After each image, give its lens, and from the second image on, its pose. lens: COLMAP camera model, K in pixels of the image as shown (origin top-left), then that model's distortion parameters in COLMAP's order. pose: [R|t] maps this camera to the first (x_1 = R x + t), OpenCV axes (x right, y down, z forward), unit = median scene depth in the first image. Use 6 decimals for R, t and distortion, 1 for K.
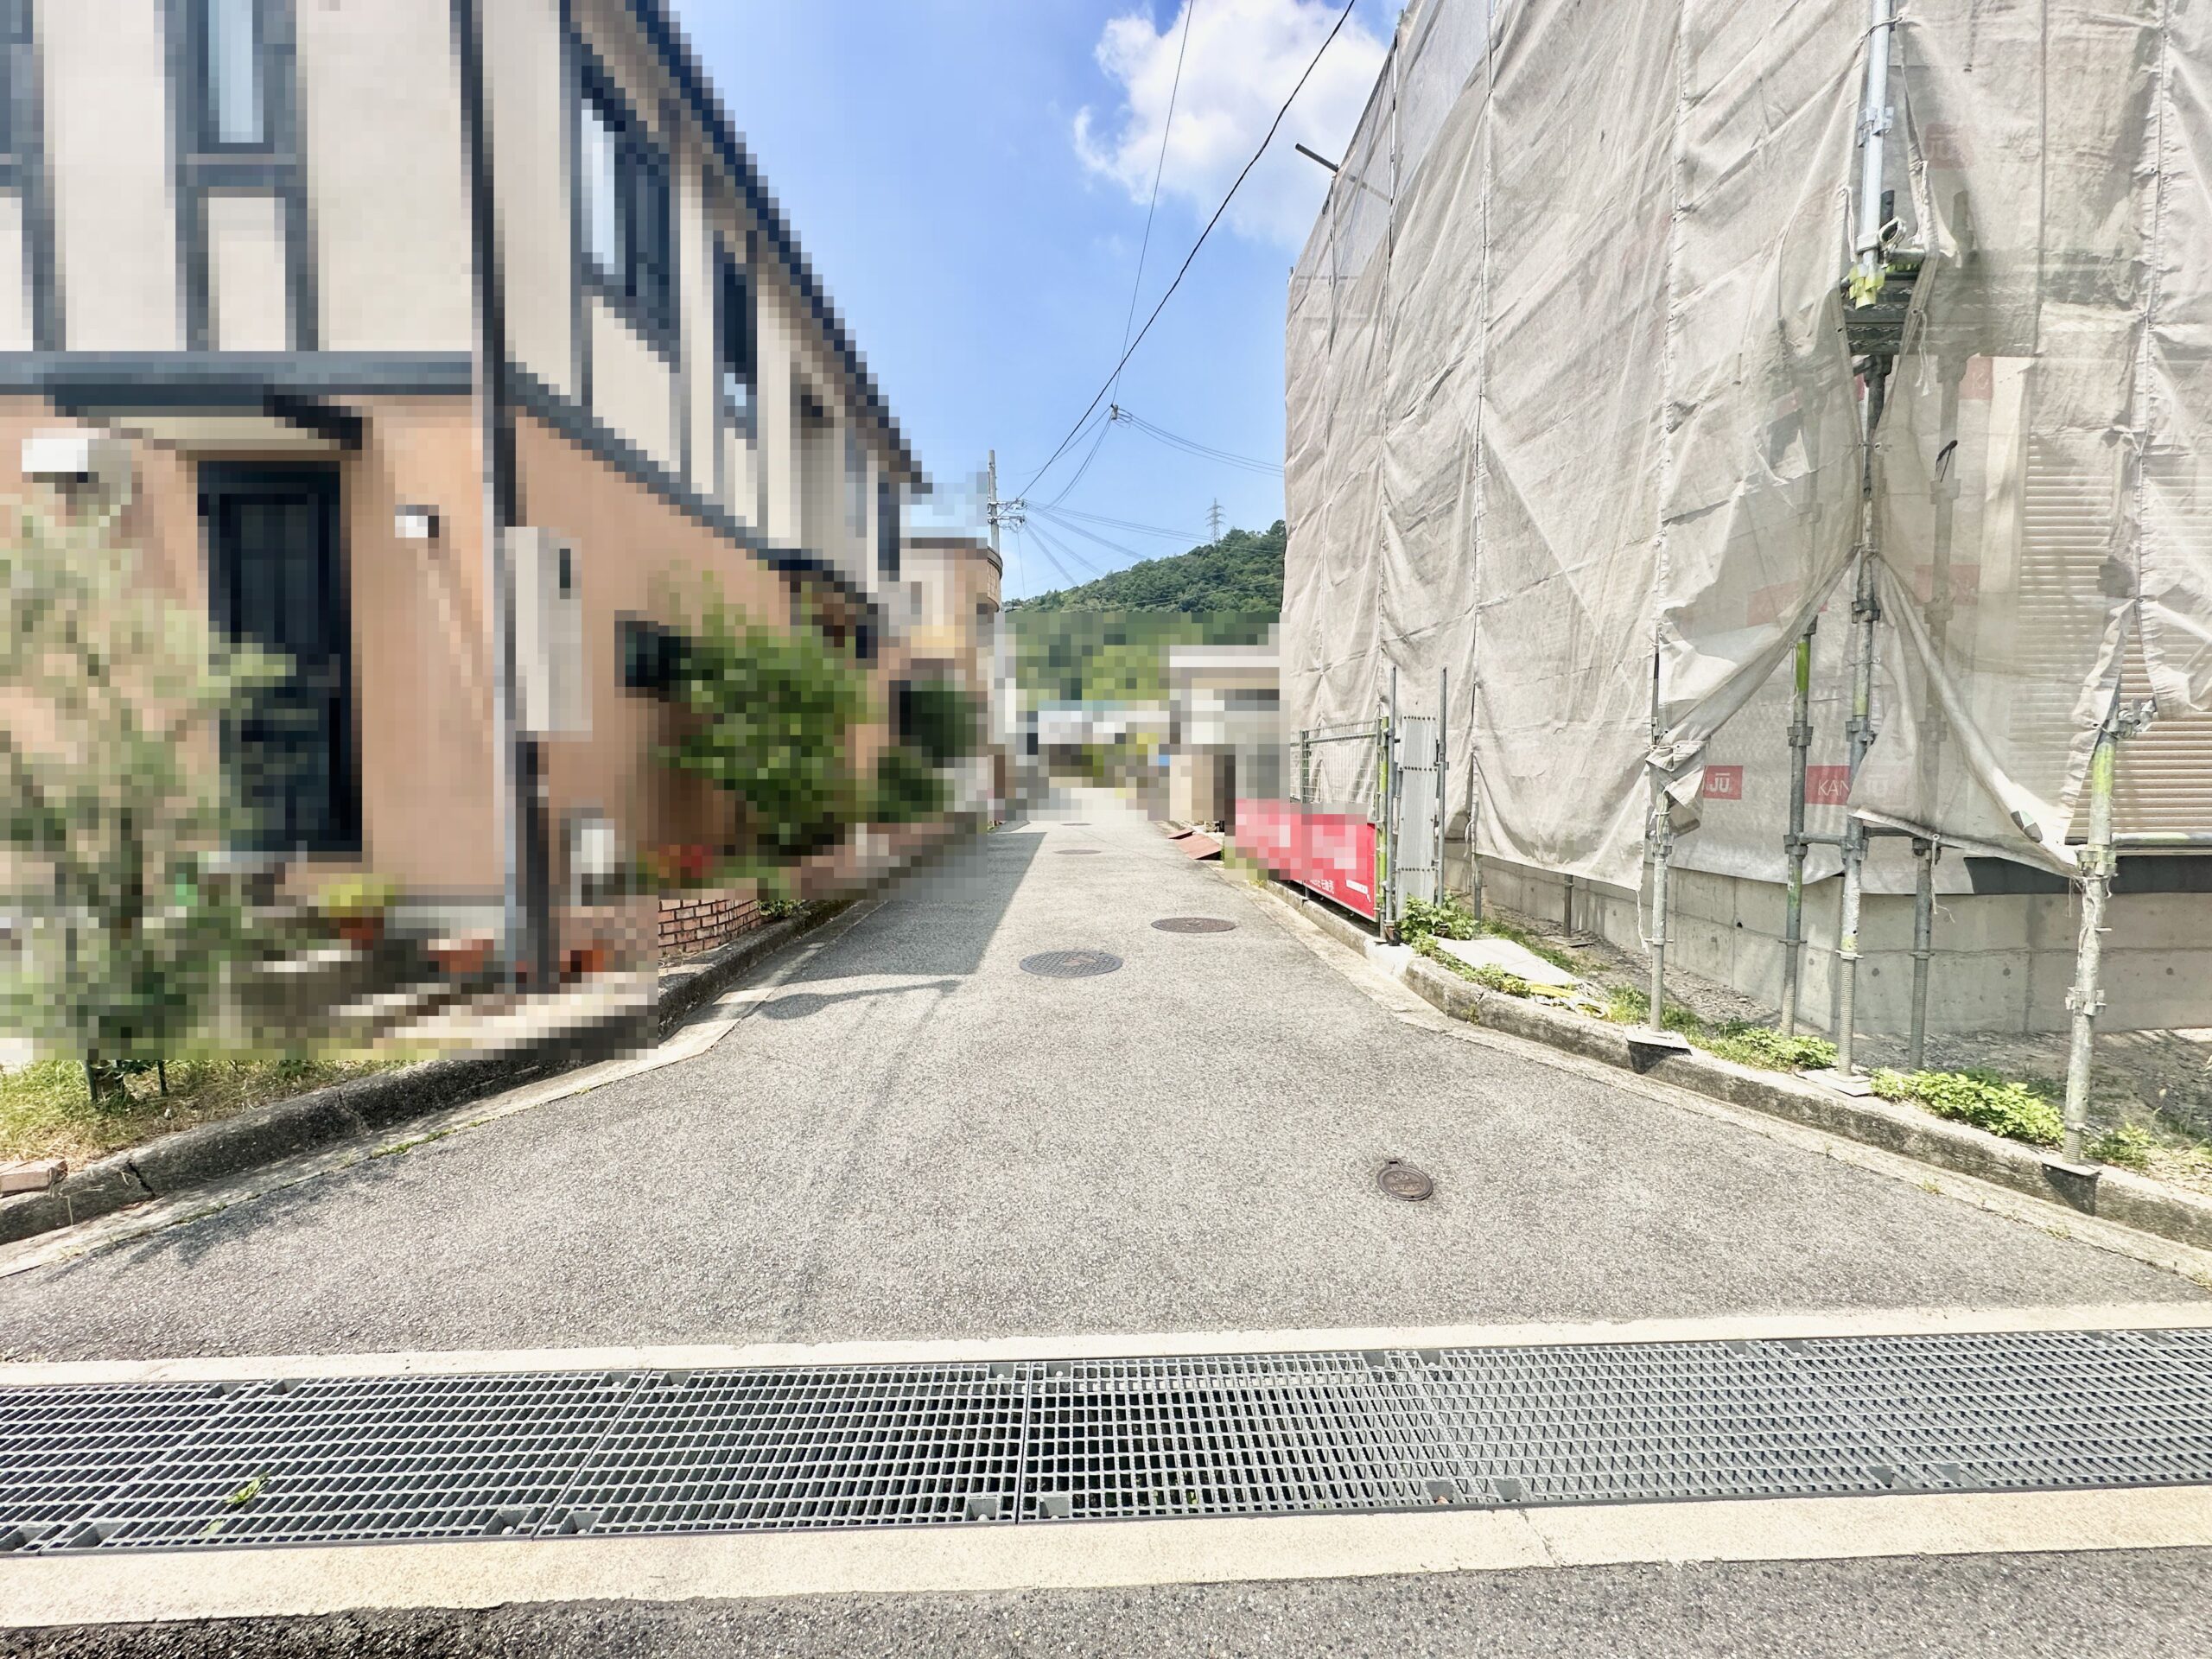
lens RADIAL K [[878.0, 0, 1107.4], [0, 878.0, 826.9], [0, 0, 1]] dist [-0.001633, 0.000183]
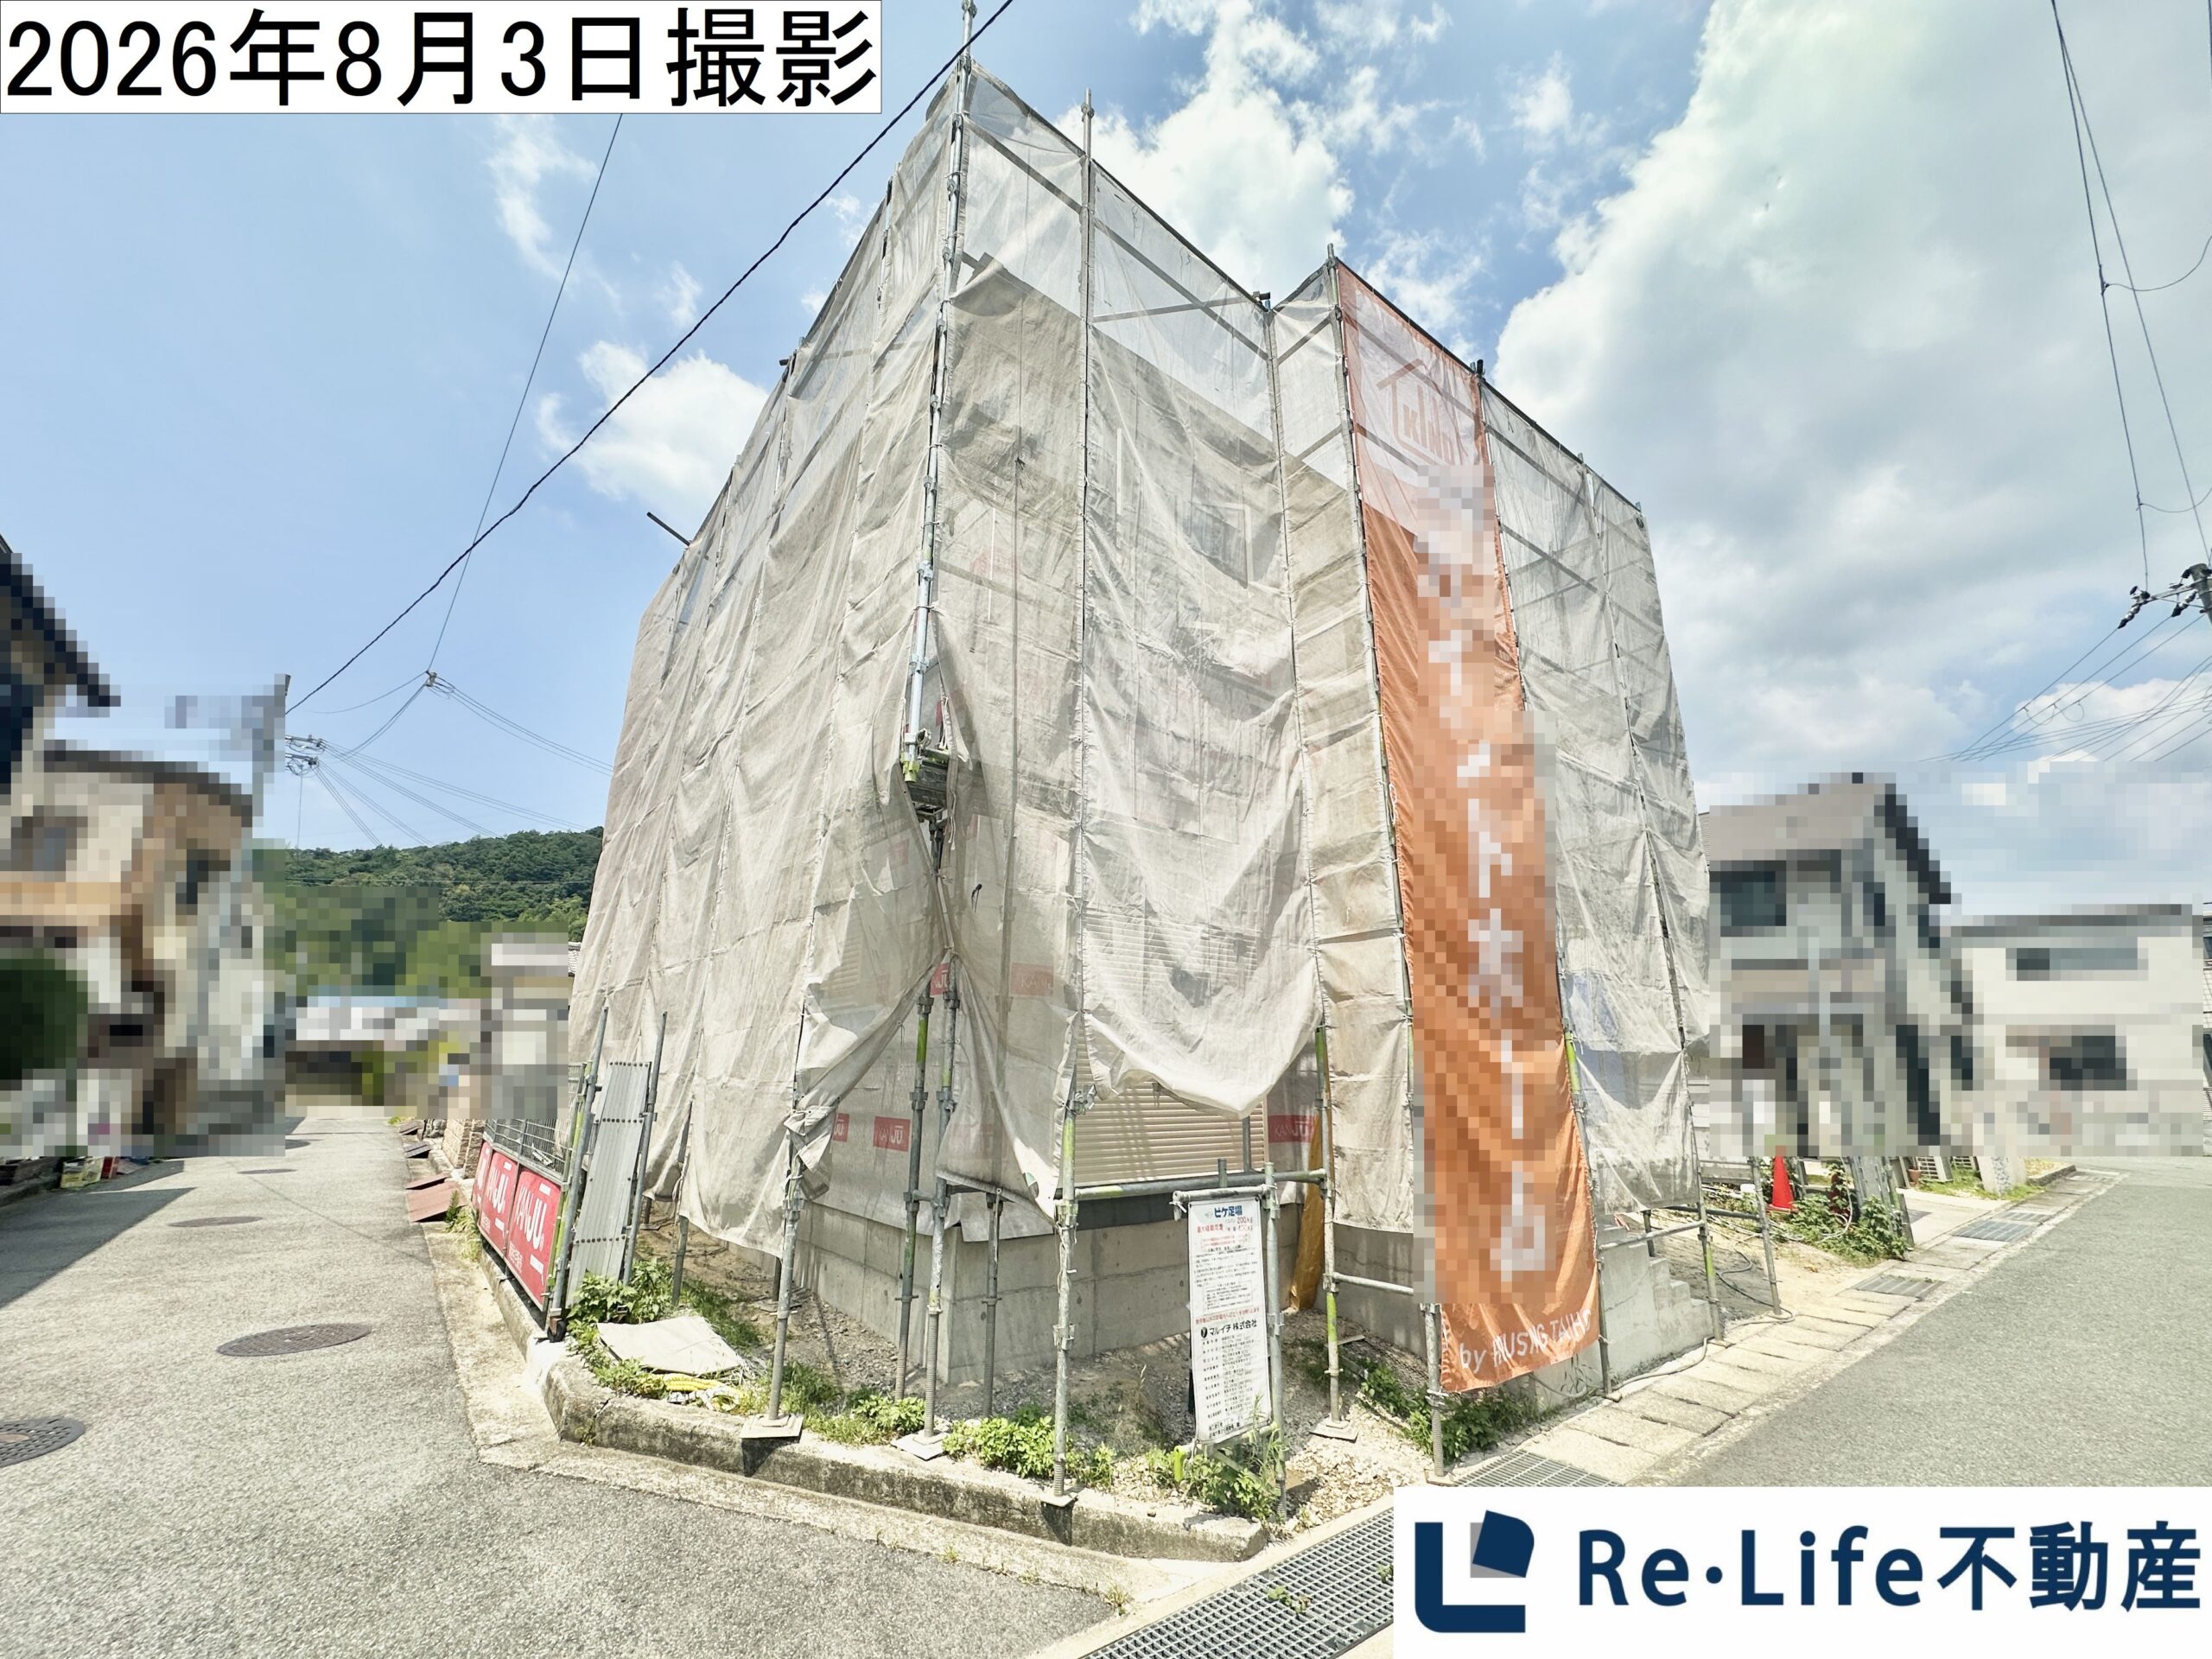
lens RADIAL K [[878.0, 0, 1109.5], [0, 878.0, 824.0], [0, 0, 1]] dist [-0.001633, 0.000183]
pose [[0.799923, 0.179274, 0.572698, 0.253094], [0.028773, 0.941780, -0.334998, -0.050165], [-0.599412, 0.284451, 0.748193, -0.131020]]
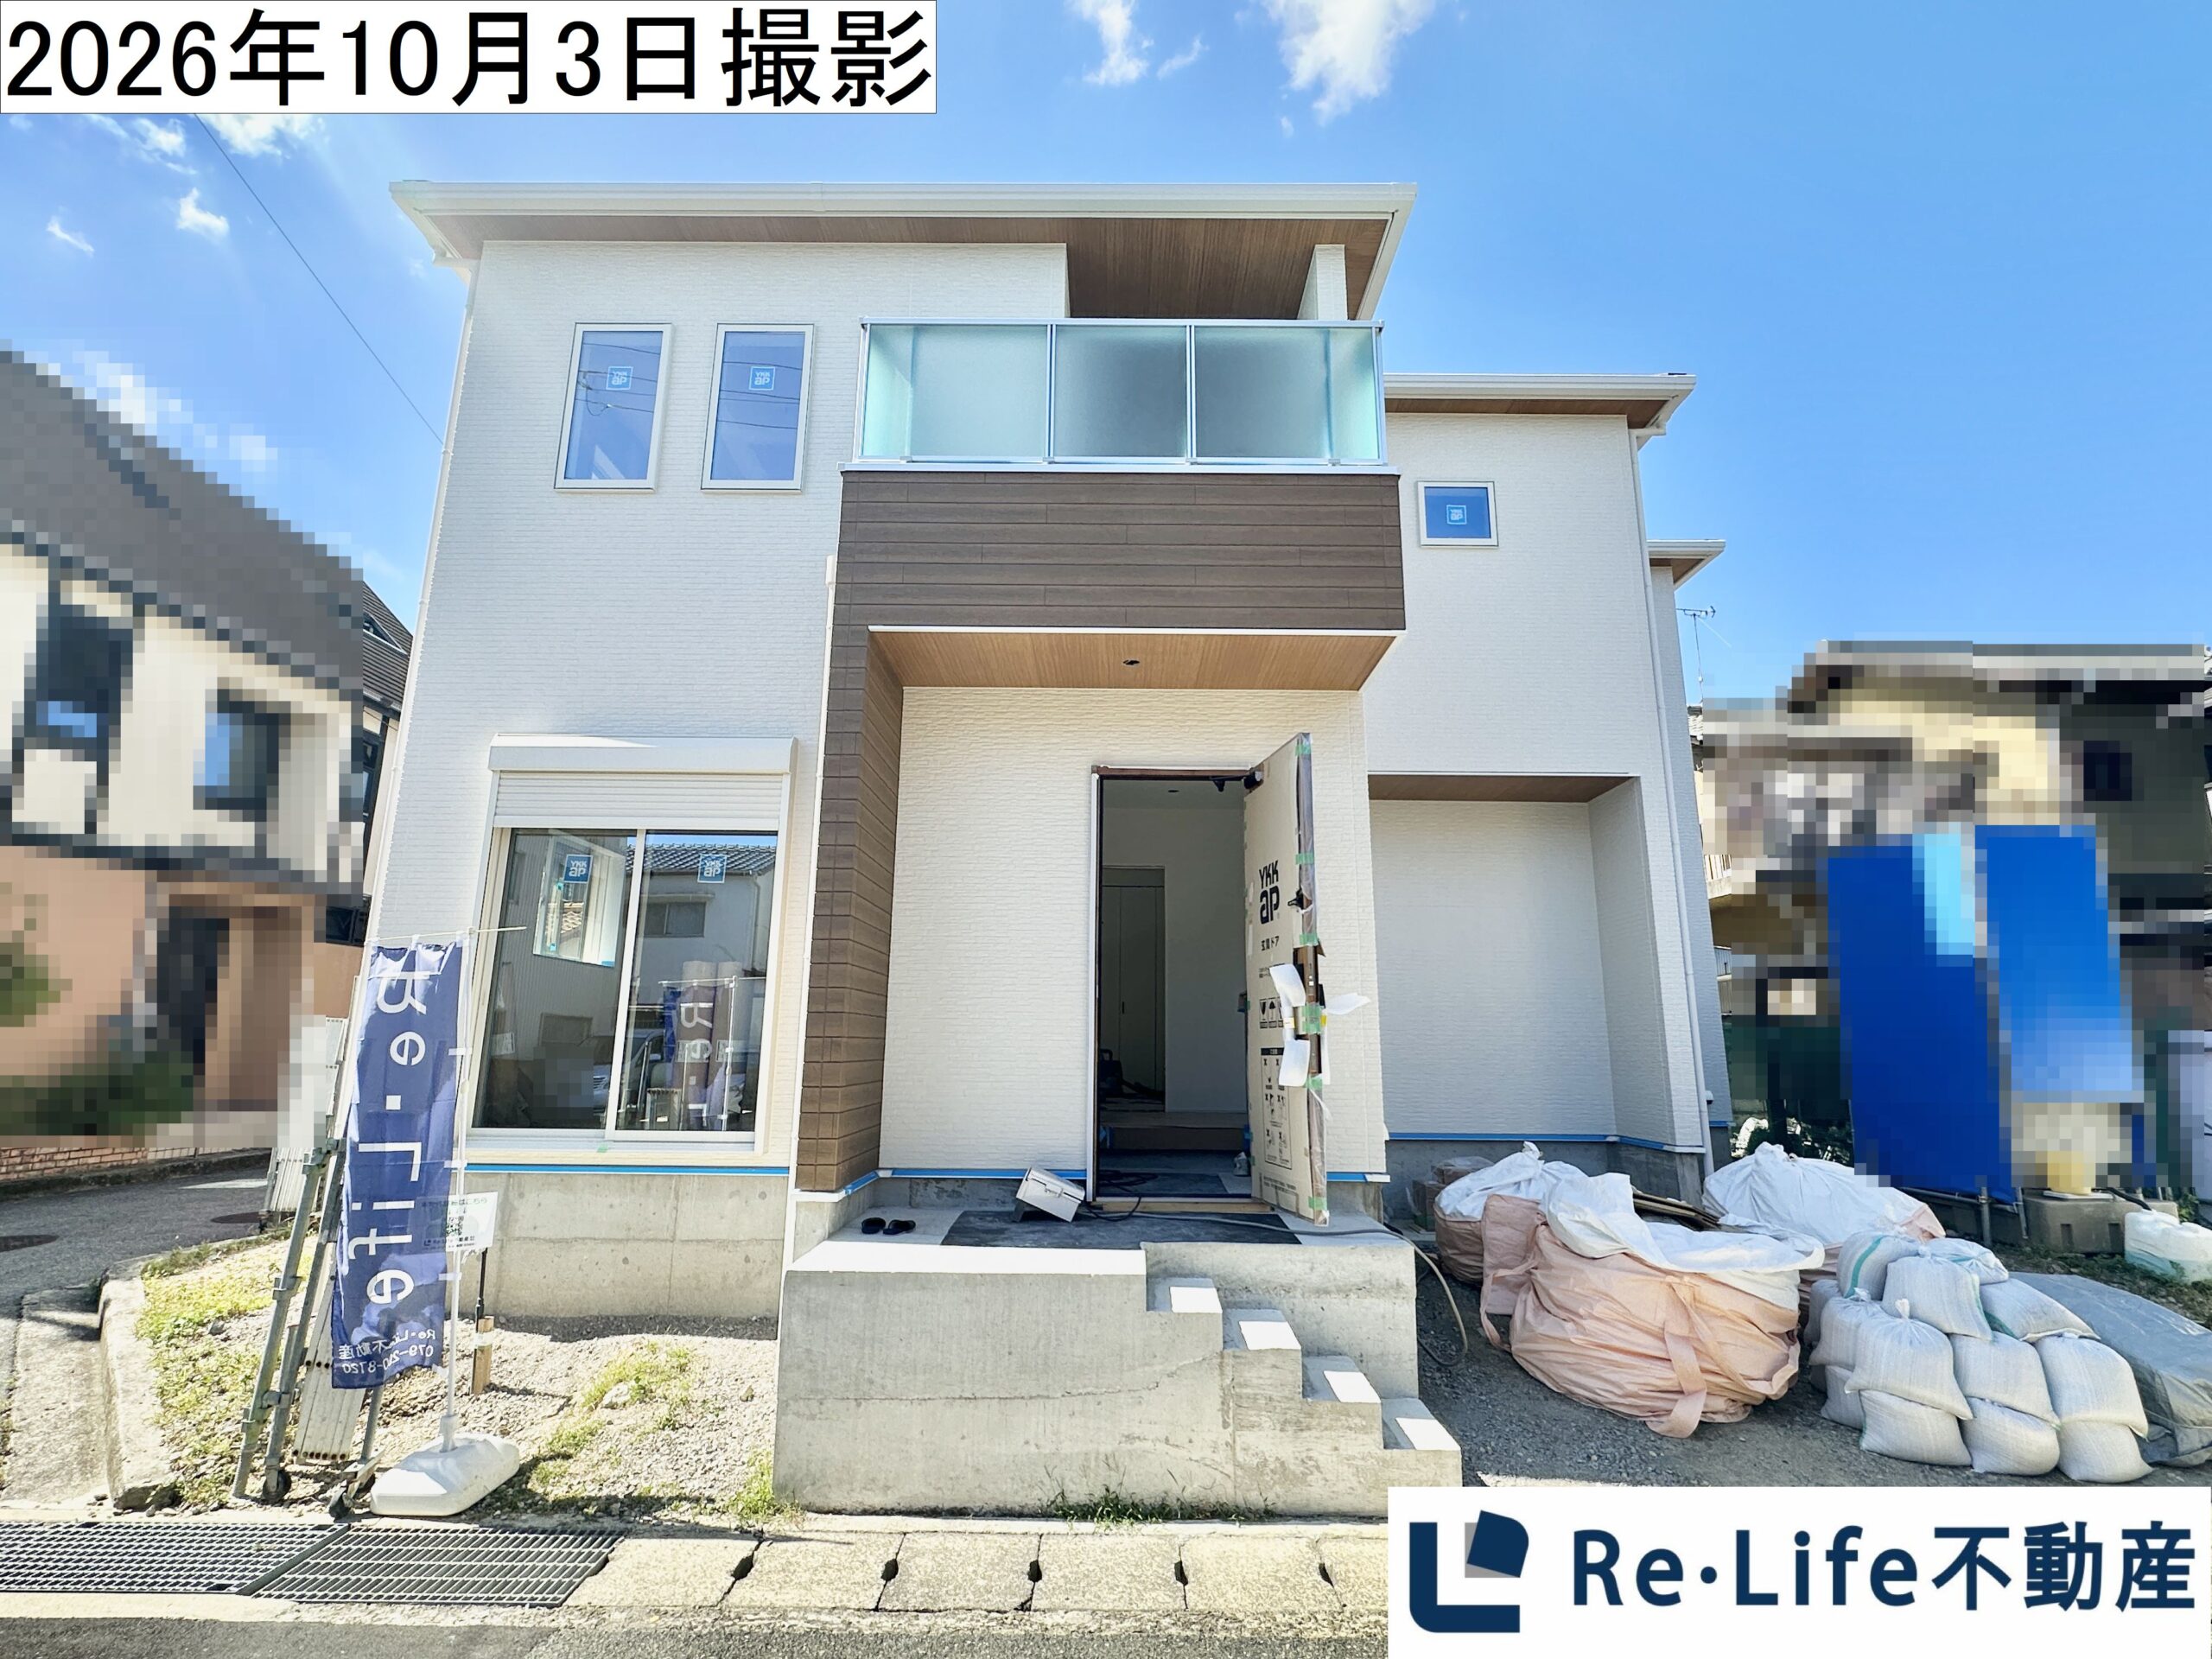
lens RADIAL K [[1041.9, 0, 1090.6], [0, 1041.9, 821.9], [0, 0, 1]] dist [-0.004811, 0.000939]
pose [[0.999145, 0.006864, -0.040776, 1.958932], [-0.017946, 0.960390, -0.278082, -0.019894], [0.037252, 0.278576, 0.959691, -0.461691]]
